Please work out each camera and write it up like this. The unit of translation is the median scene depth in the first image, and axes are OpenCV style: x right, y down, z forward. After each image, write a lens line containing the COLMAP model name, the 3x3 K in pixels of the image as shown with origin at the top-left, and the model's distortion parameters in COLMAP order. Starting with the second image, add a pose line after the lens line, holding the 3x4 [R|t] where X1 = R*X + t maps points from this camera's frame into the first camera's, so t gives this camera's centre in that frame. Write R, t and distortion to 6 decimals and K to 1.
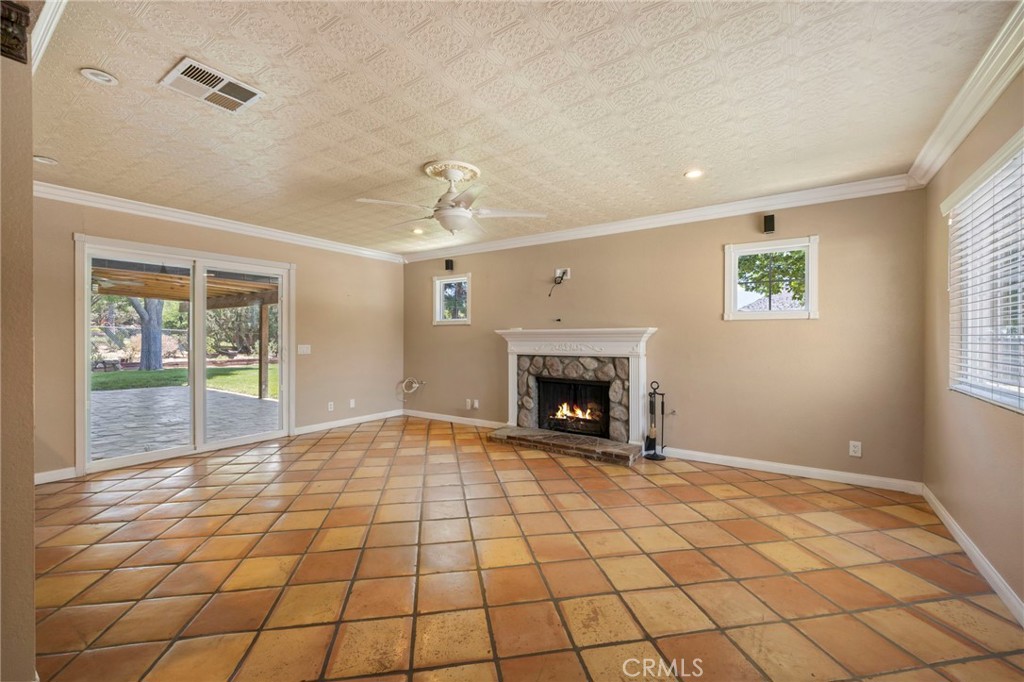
lens RADIAL K [[415.1, 0, 512.0], [0, 415.1, 341.0], [0, 0, 1]] dist [-0.000472, -0.000087]
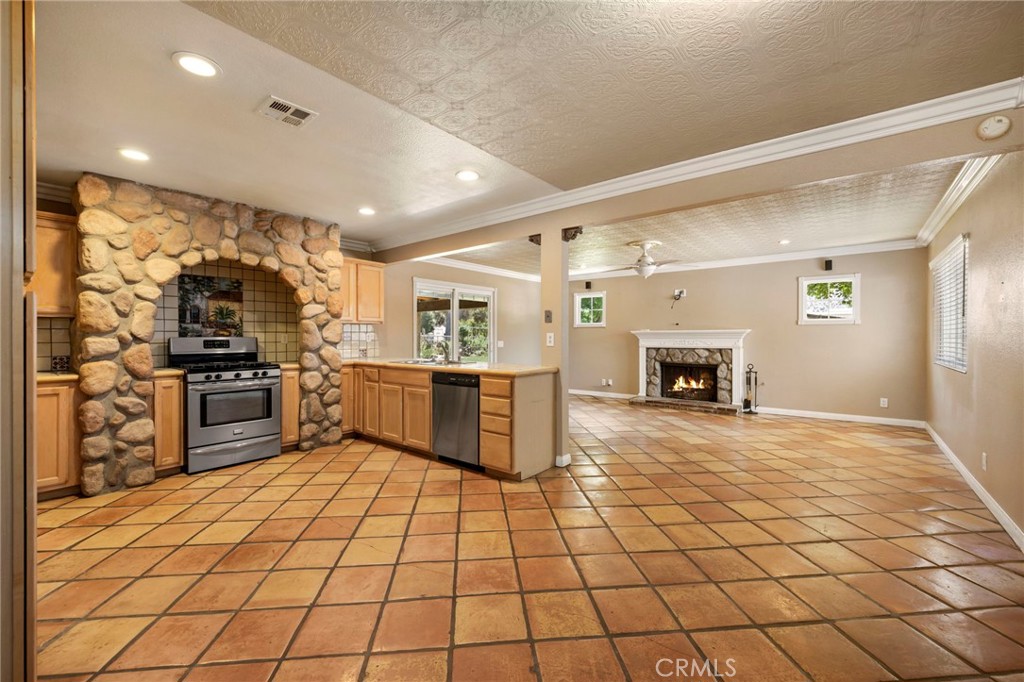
lens RADIAL K [[415.1, 0, 512.0], [0, 415.1, 341.0], [0, 0, 1]] dist [-0.000472, -0.000087]
pose [[0.997195, -0.000919, -0.074840, -0.417089], [0.001205, 0.999992, 0.003779, 0.003676], [0.074836, -0.003859, 0.997188, -0.600203]]
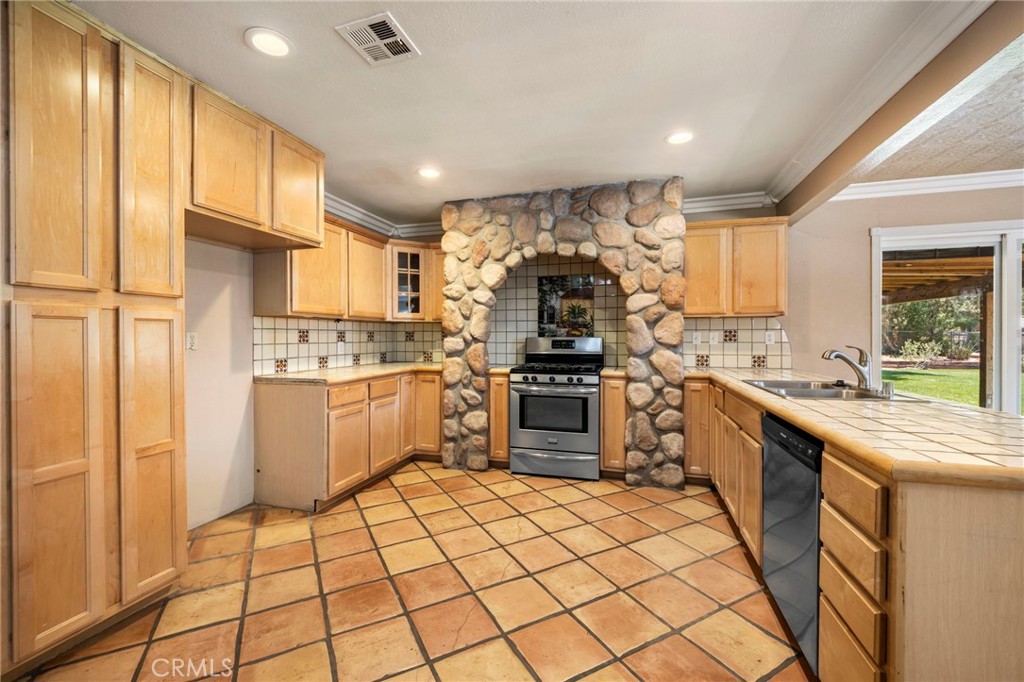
lens RADIAL K [[415.1, 0, 512.0], [0, 415.1, 341.0], [0, 0, 1]] dist [-0.000472, -0.000087]
pose [[0.311272, 0.008018, -0.950287, -0.323801], [-0.004858, 0.999965, 0.006846, -0.000072], [0.950308, 0.002485, 0.311300, -0.082644]]
